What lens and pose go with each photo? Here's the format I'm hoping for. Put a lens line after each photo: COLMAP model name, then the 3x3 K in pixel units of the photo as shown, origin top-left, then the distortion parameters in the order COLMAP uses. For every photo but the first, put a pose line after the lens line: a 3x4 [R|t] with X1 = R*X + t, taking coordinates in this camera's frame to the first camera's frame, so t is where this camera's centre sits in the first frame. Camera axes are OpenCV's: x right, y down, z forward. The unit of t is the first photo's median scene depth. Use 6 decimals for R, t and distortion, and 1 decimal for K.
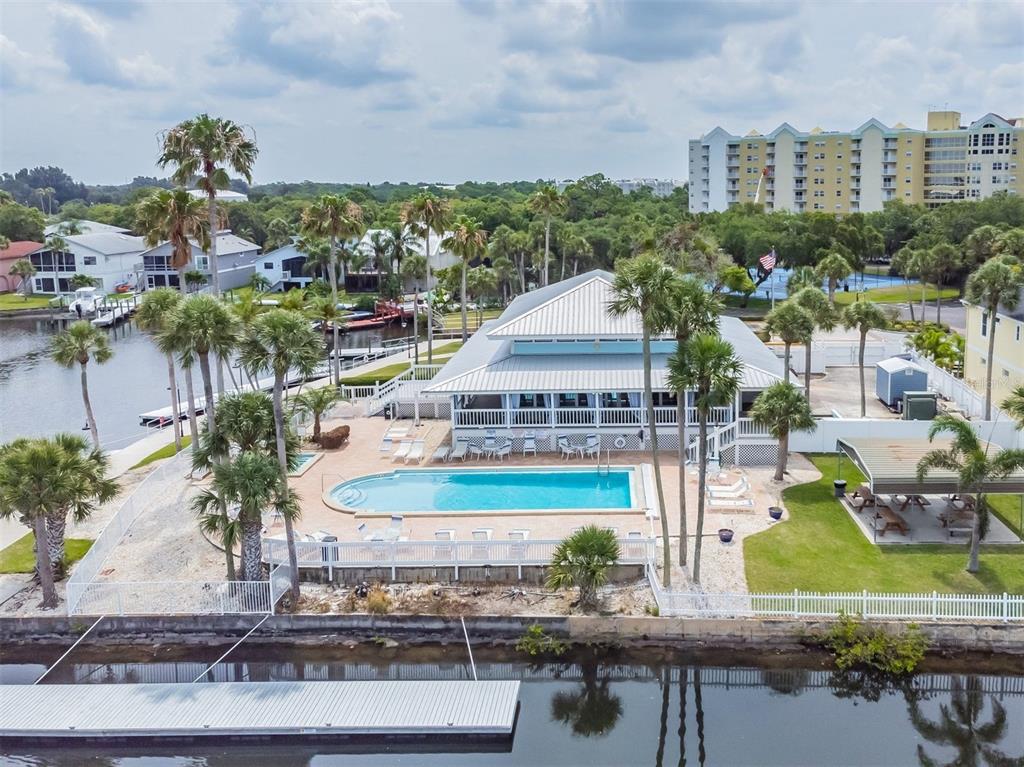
lens RADIAL K [[916.9, 0, 512.0], [0, 916.9, 383.5], [0, 0, 1]] dist [0.021108, 0.005464]
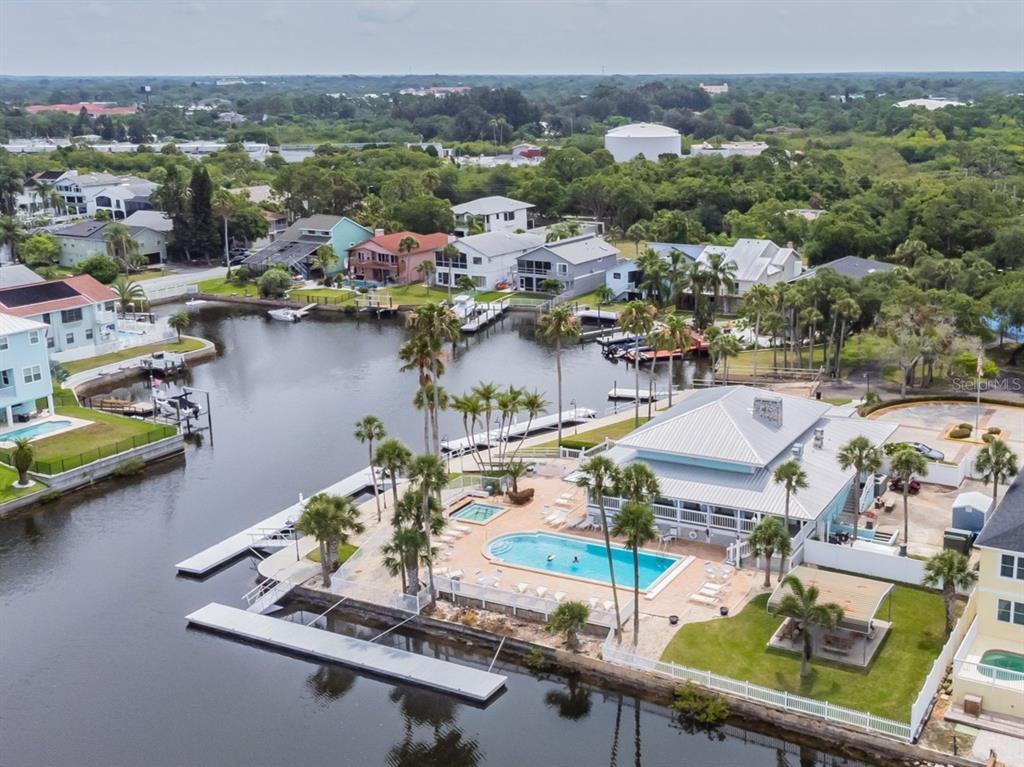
lens RADIAL K [[1220.8, 0, 512.0], [0, 1220.8, 383.5], [0, 0, 1]] dist [0.084553, 0.008994]
pose [[0.872838, 0.103354, -0.476940, 0.986221], [-0.056211, 0.992103, 0.112121, -0.473907], [0.484762, -0.071054, 0.871755, -0.973773]]
